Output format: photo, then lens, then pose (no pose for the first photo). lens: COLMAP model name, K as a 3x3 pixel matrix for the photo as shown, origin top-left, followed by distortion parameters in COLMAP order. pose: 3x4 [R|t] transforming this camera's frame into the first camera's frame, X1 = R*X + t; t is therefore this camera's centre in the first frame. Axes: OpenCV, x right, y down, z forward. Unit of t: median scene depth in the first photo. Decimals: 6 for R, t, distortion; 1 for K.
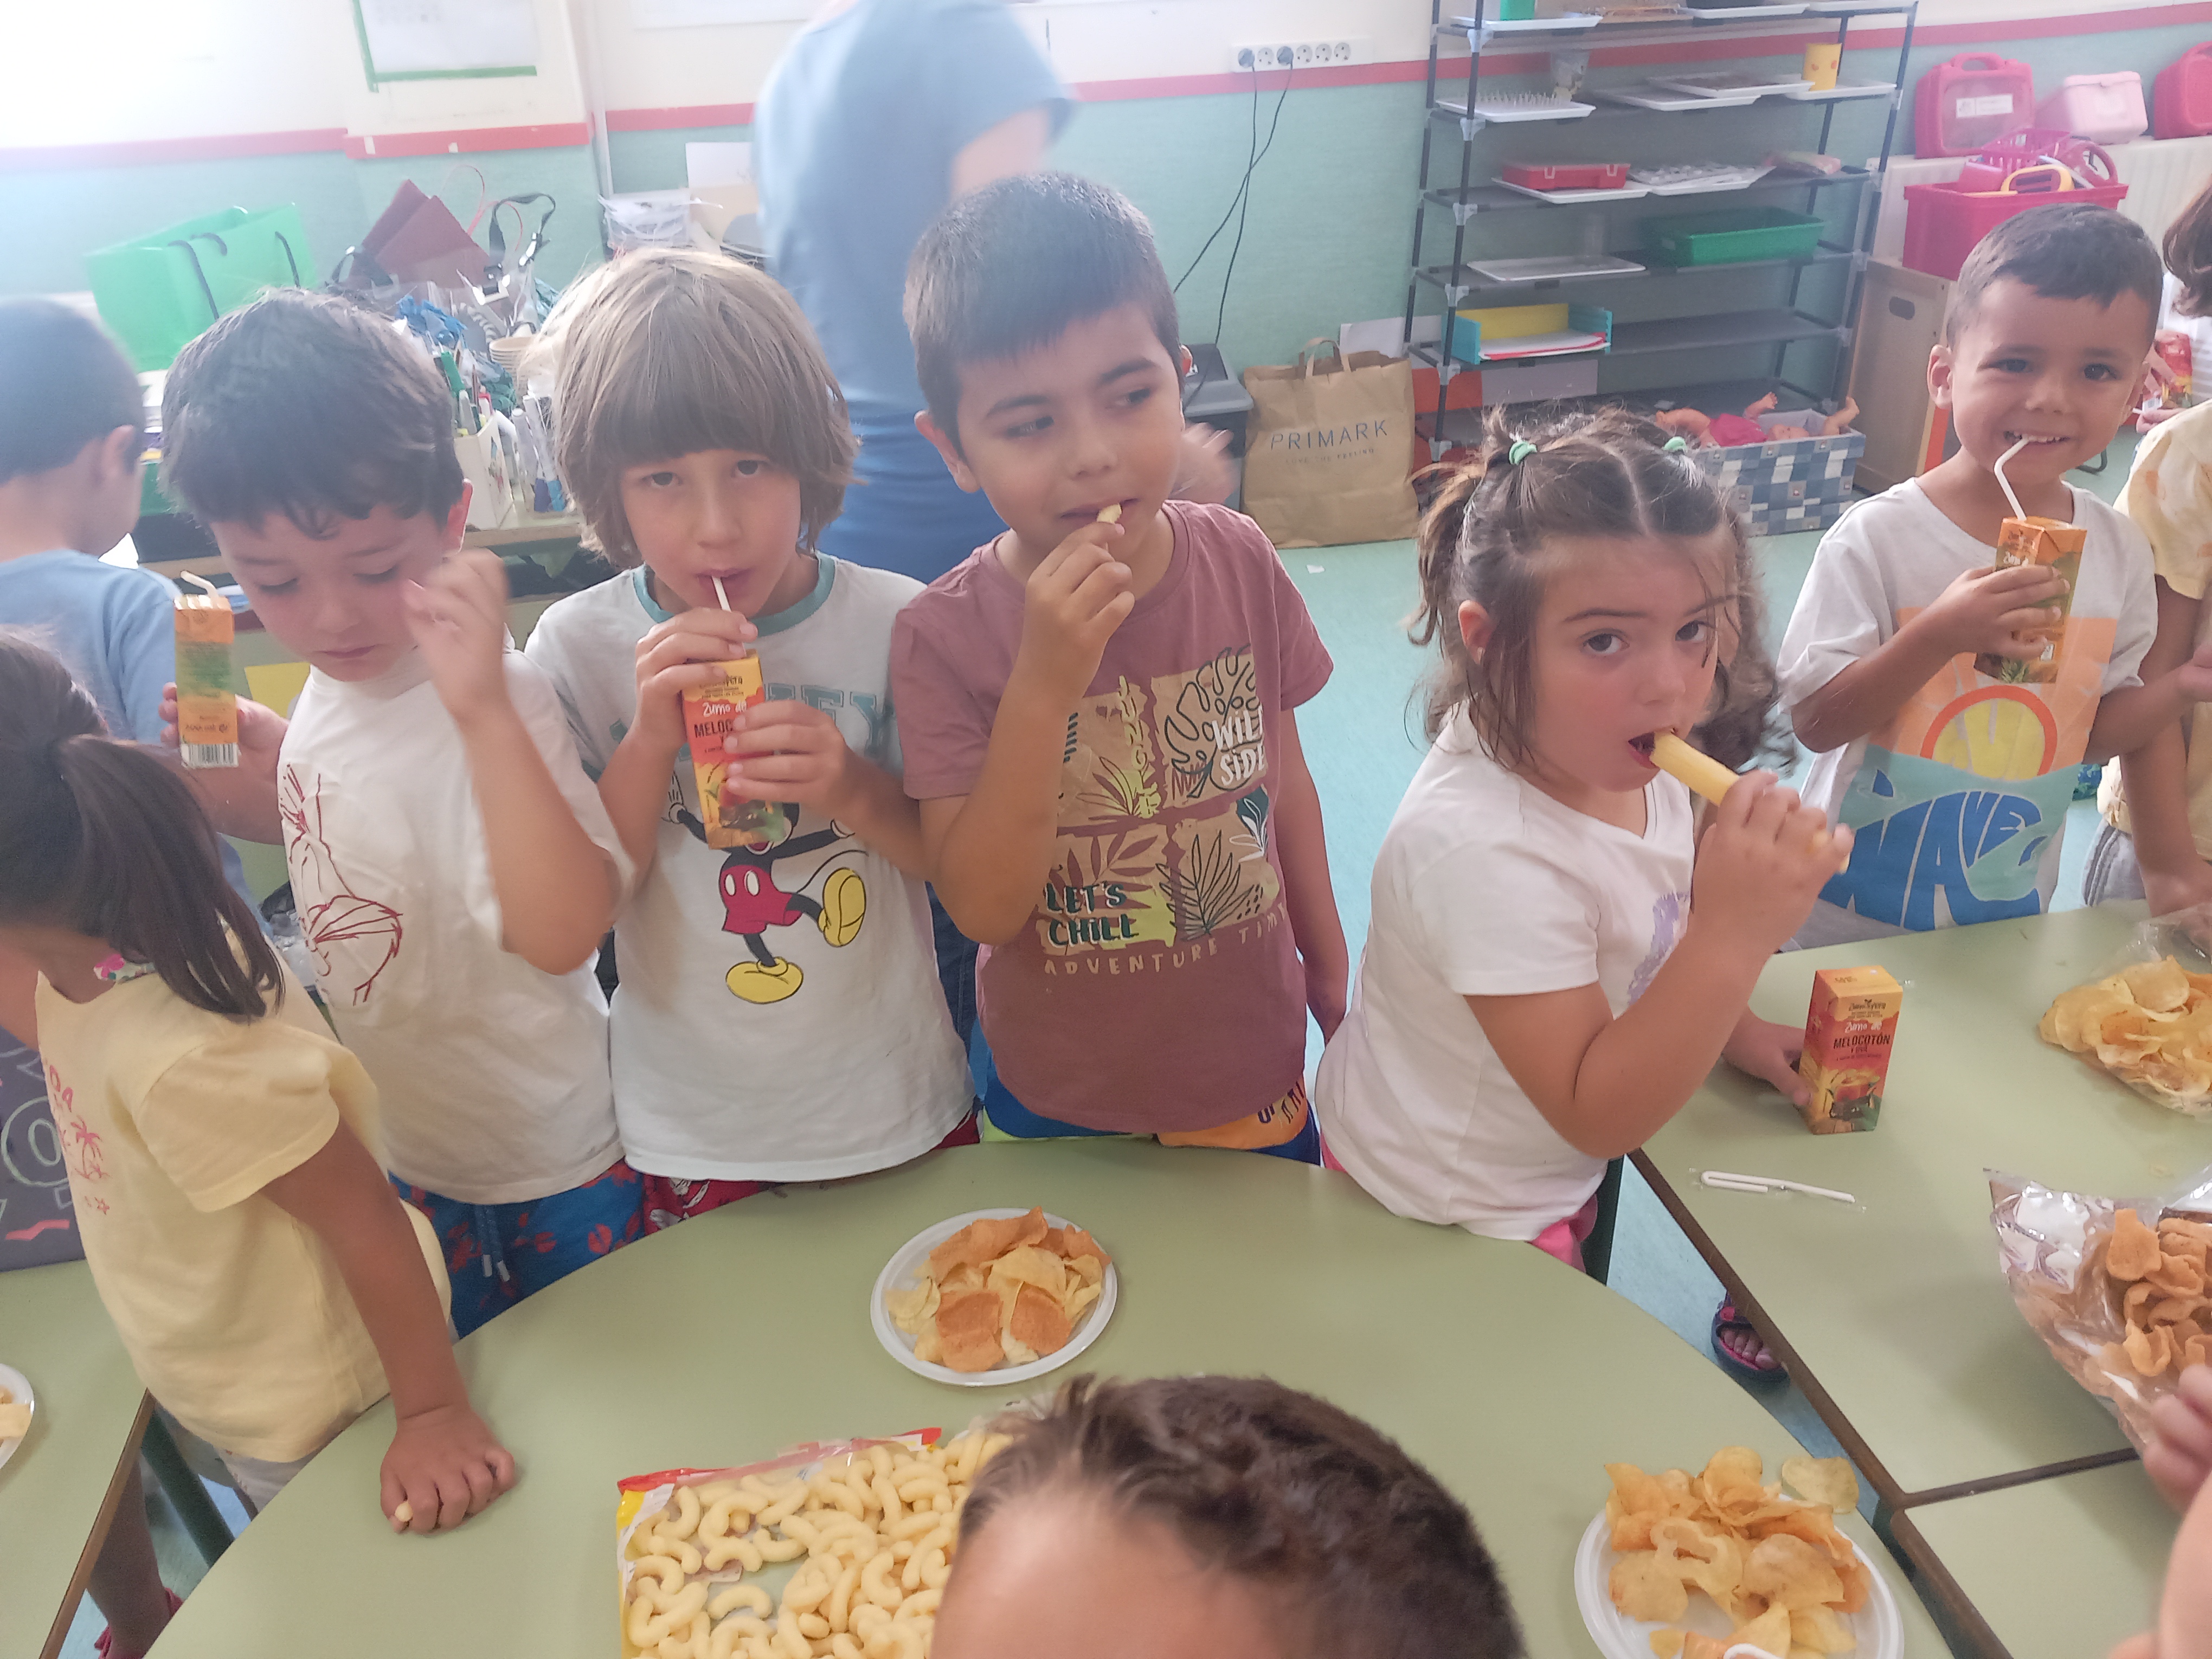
lens RADIAL K [[1757.4, 0, 1150.2], [0, 1757.4, 829.5], [0, 0, 1]] dist [0.016189, -0.003065]
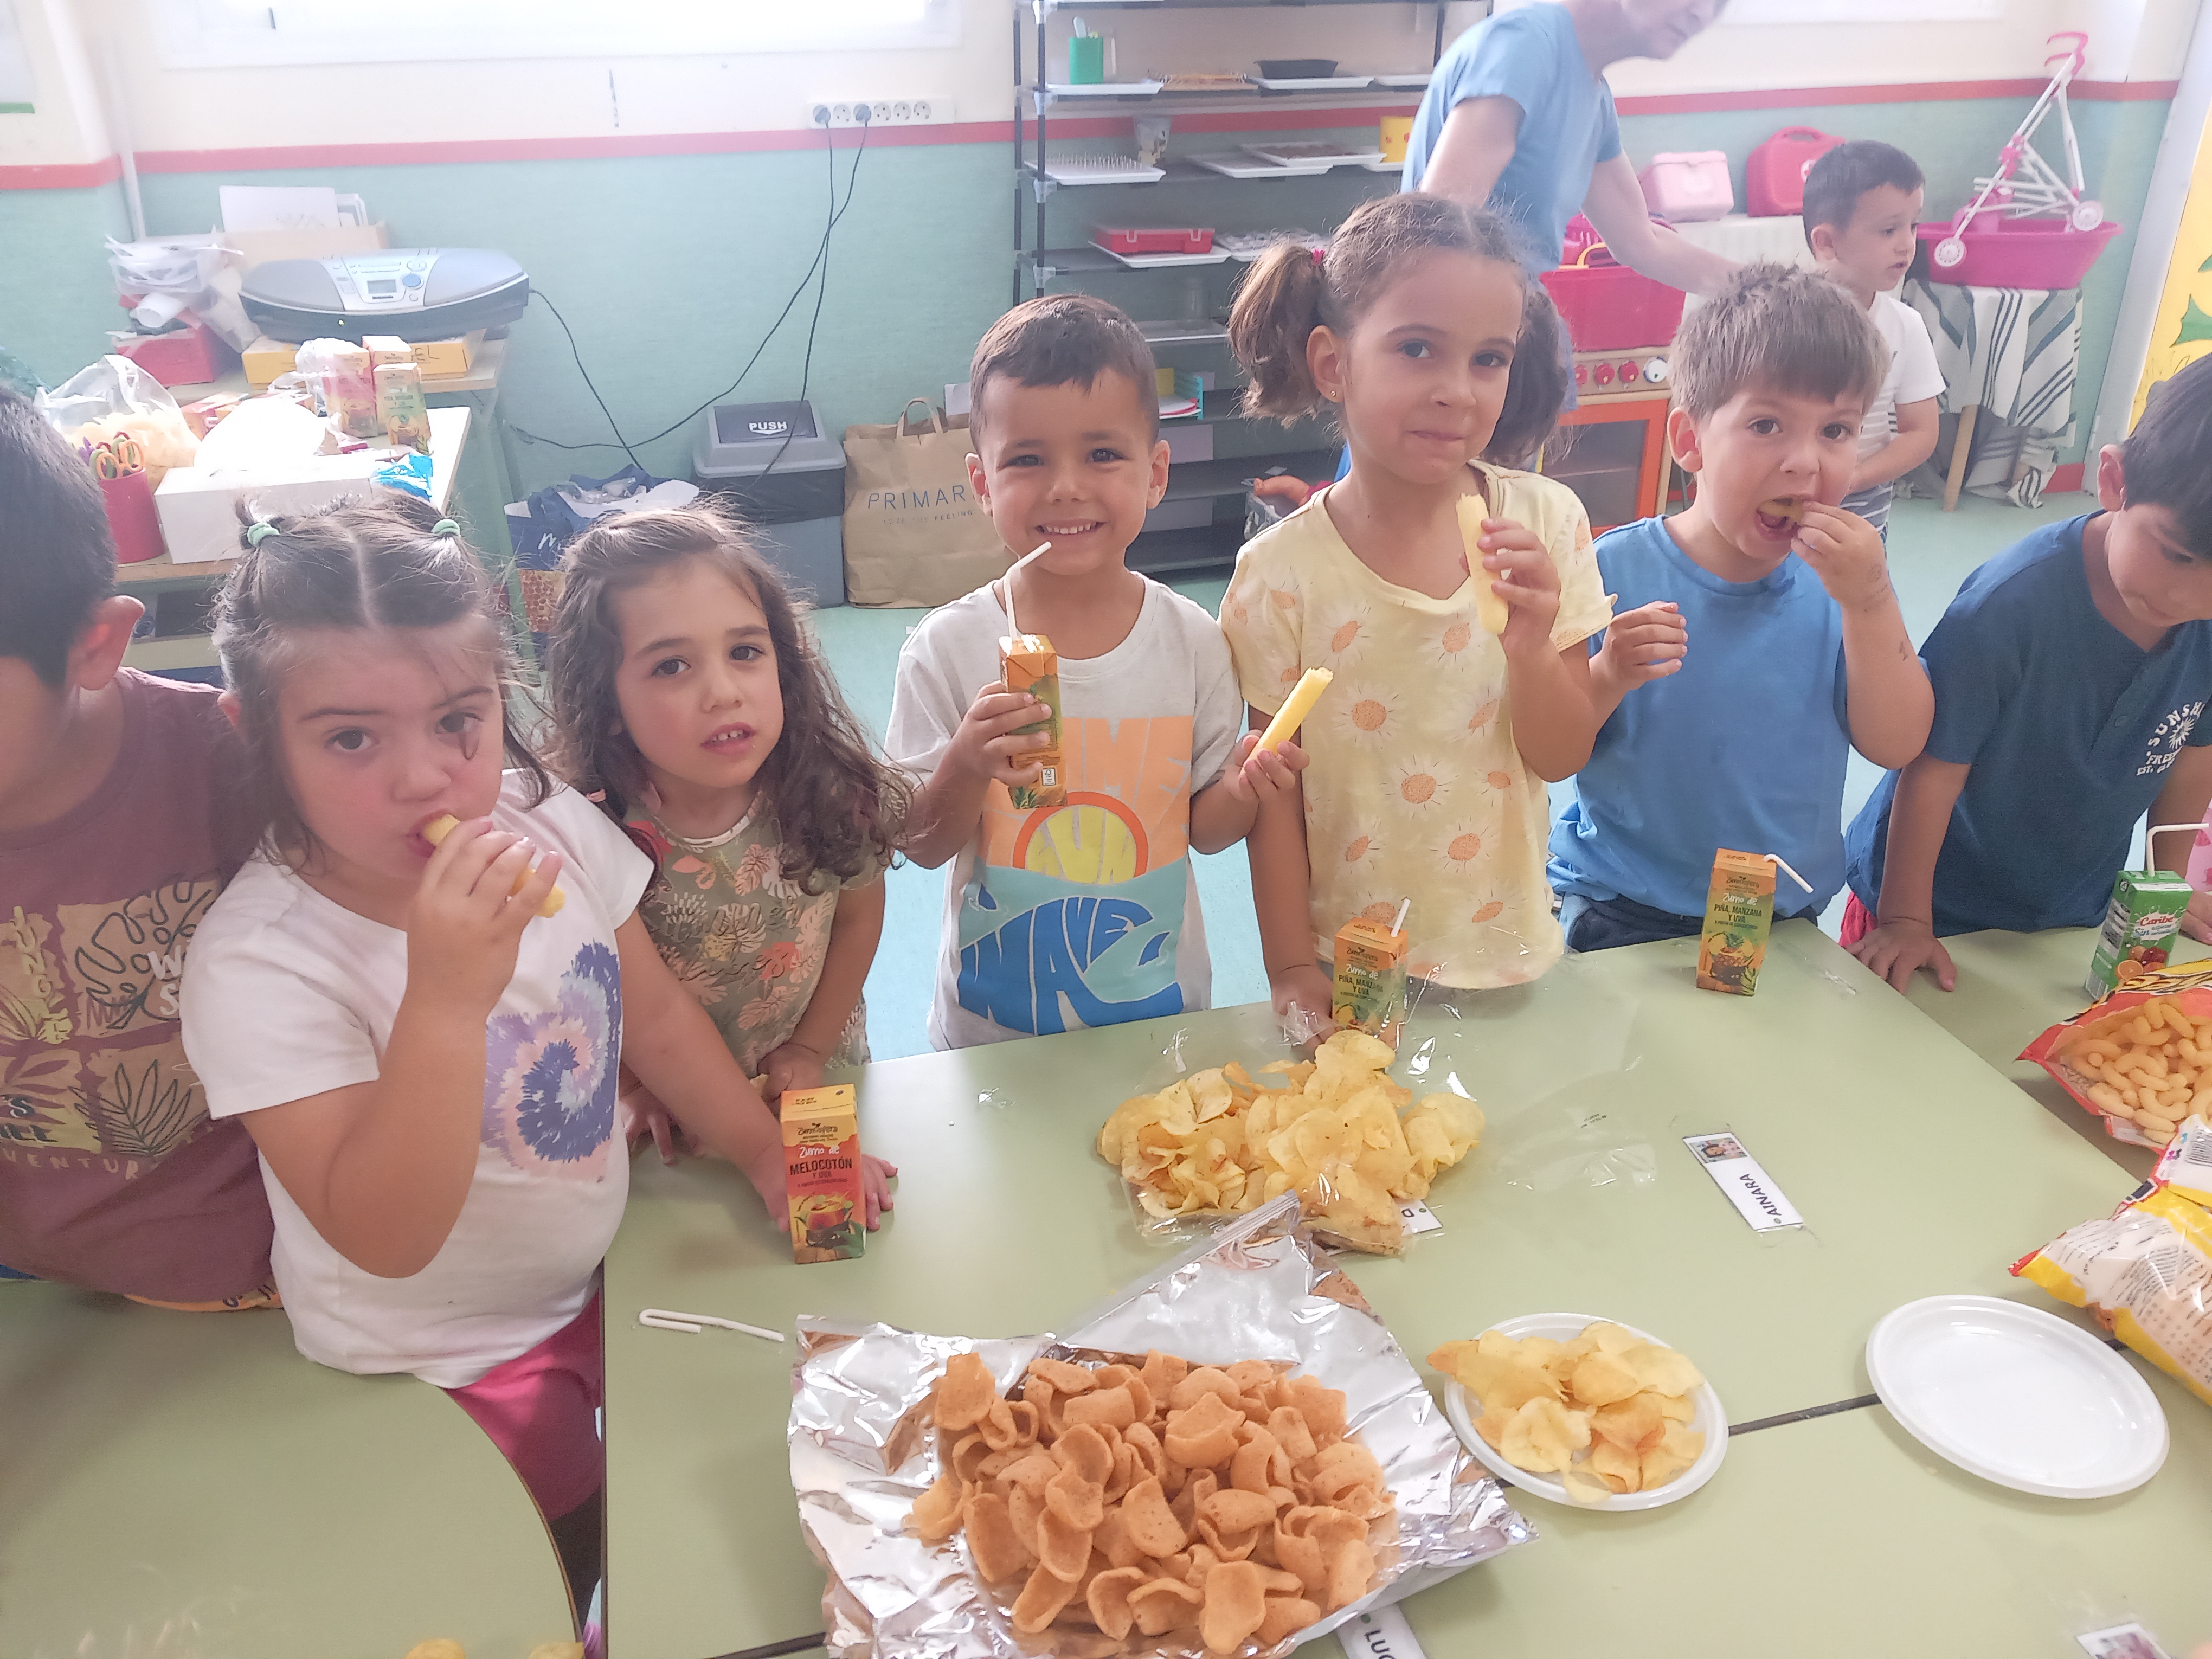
lens RADIAL K [[1787.2, 0, 1065.6], [0, 1787.2, 817.0], [0, 0, 1]] dist [0.007152, 0.006239]
pose [[0.998277, 0.000925, 0.058669, 0.131478], [0.001368, 0.999237, -0.039039, -0.007185], [-0.058660, 0.039052, 0.997514, 0.012112]]
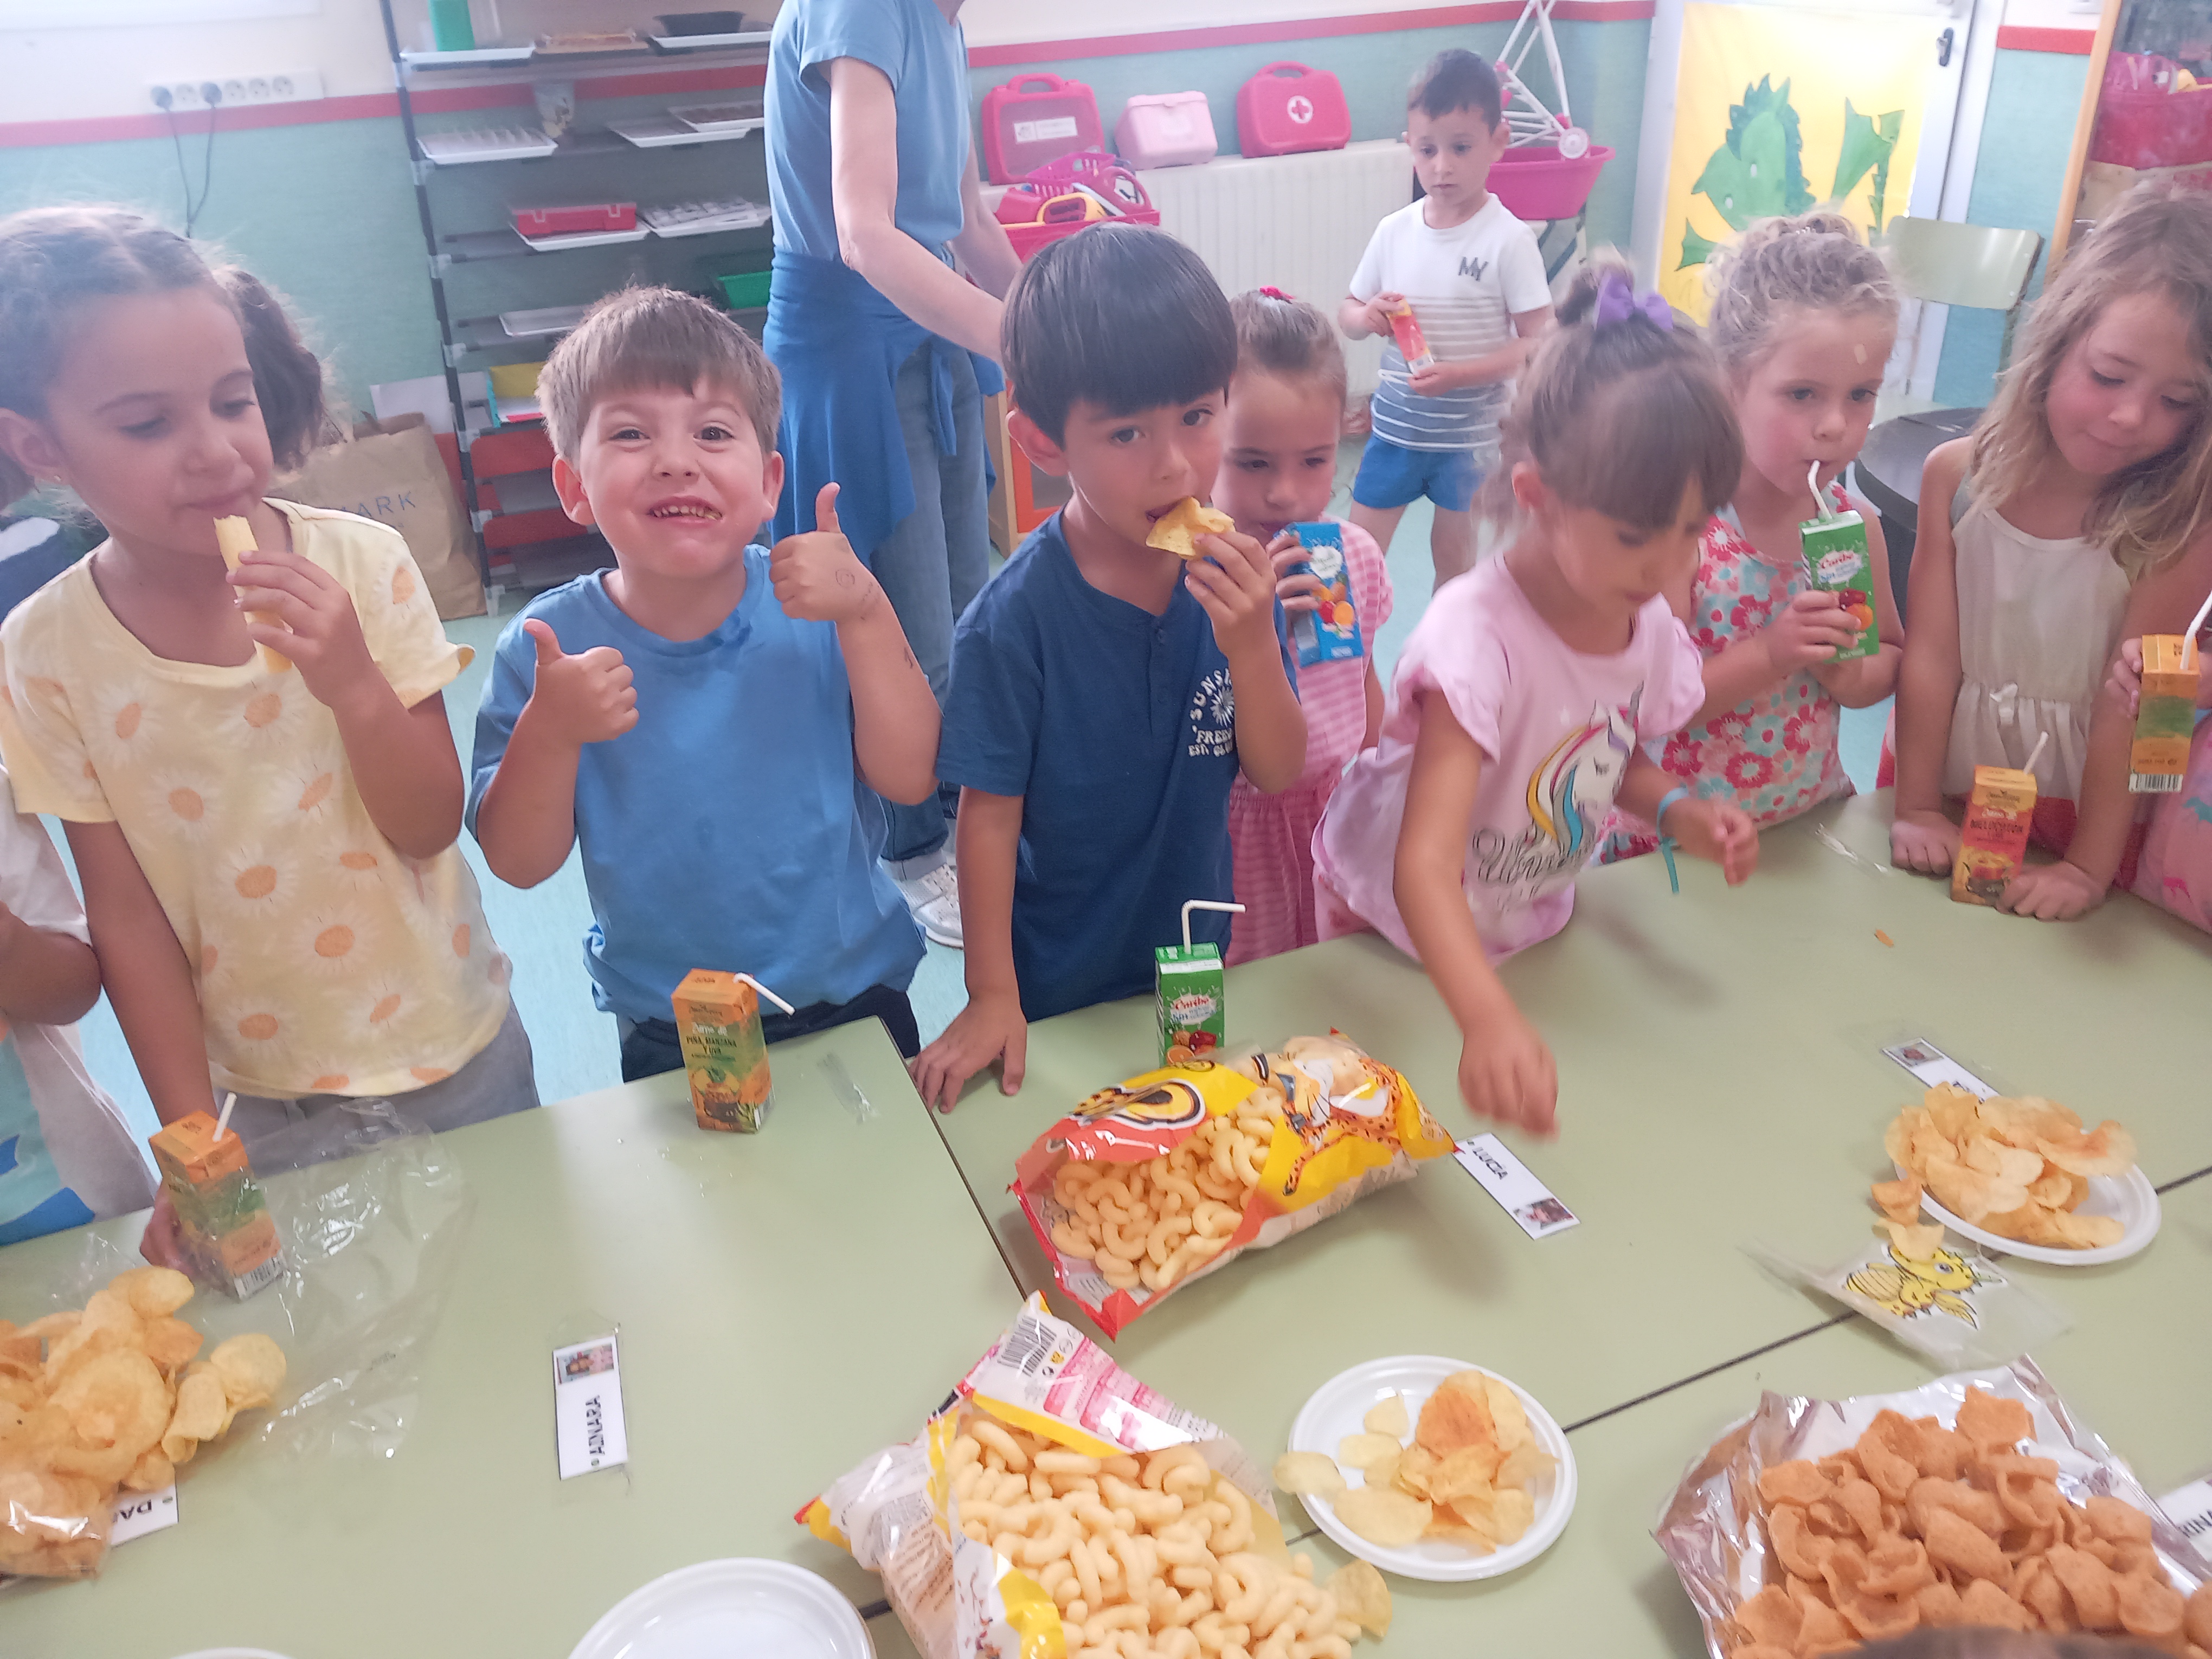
lens RADIAL K [[1777.1, 0, 1106.0], [0, 1777.1, 829.5], [0, 0, 1]] dist [-0.005857, 0.006864]
pose [[0.981107, -0.091550, 0.170433, 0.329176], [0.091887, 0.995752, 0.005927, -0.037821], [-0.170251, 0.009846, 0.985351, 0.056010]]
